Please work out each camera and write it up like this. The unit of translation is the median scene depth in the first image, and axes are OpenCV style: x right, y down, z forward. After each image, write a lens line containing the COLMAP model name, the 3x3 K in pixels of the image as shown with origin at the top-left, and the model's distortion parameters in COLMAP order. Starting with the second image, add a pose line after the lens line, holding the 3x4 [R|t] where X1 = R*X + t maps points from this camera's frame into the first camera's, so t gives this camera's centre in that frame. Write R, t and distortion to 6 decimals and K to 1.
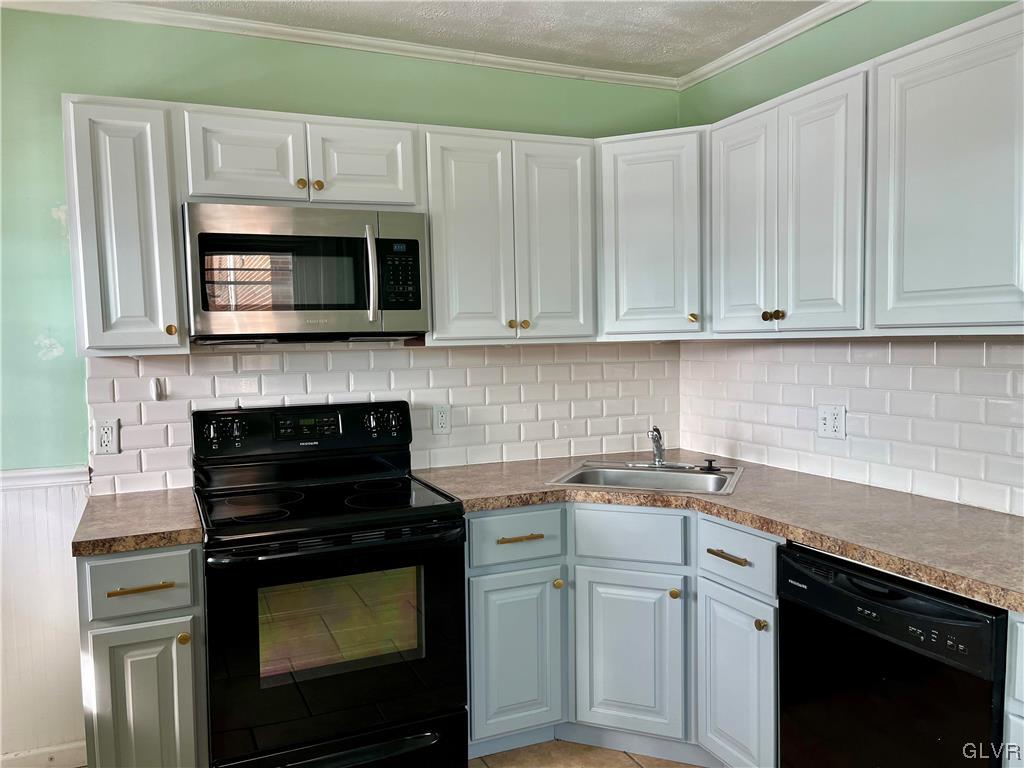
lens RADIAL K [[780.1, 0, 501.8], [0, 780.1, 393.5], [0, 0, 1]] dist [0.061433, -0.068241]
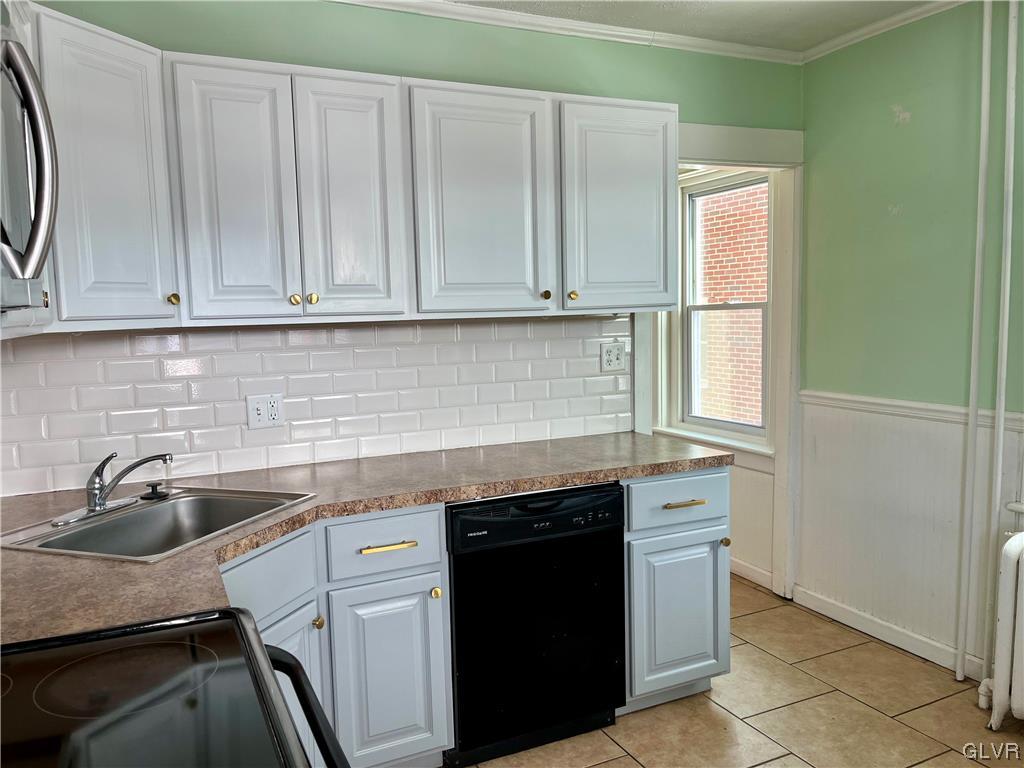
lens RADIAL K [[780.1, 0, 508.1], [0, 780.1, 388.8], [0, 0, 1]] dist [0.061433, -0.068241]
pose [[-0.026568, -0.082155, 0.996265, -0.600571], [0.095697, 0.991831, 0.084341, -0.047994], [-0.995056, 0.097580, -0.018489, 0.772866]]
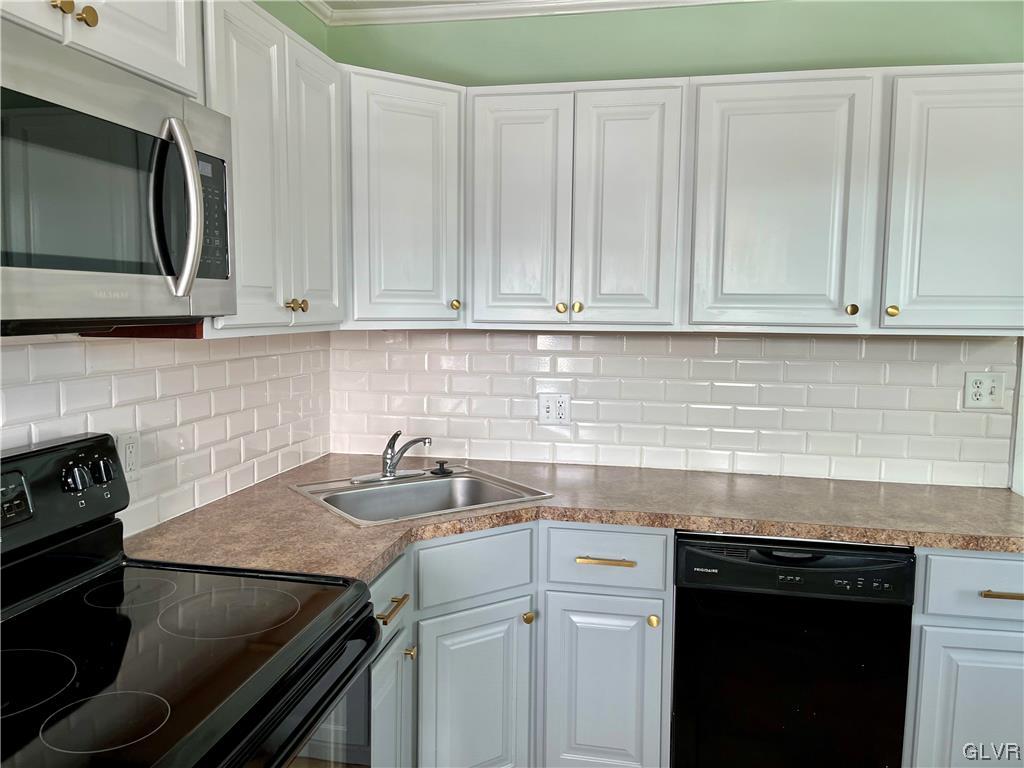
lens RADIAL K [[780.1, 0, 504.5], [0, 780.1, 381.8], [0, 0, 1]] dist [0.061433, -0.068241]
pose [[0.565194, -0.053816, 0.823201, -0.502809], [0.034940, 0.998536, 0.041289, -0.048935], [-0.824218, 0.005426, 0.566247, 0.507490]]
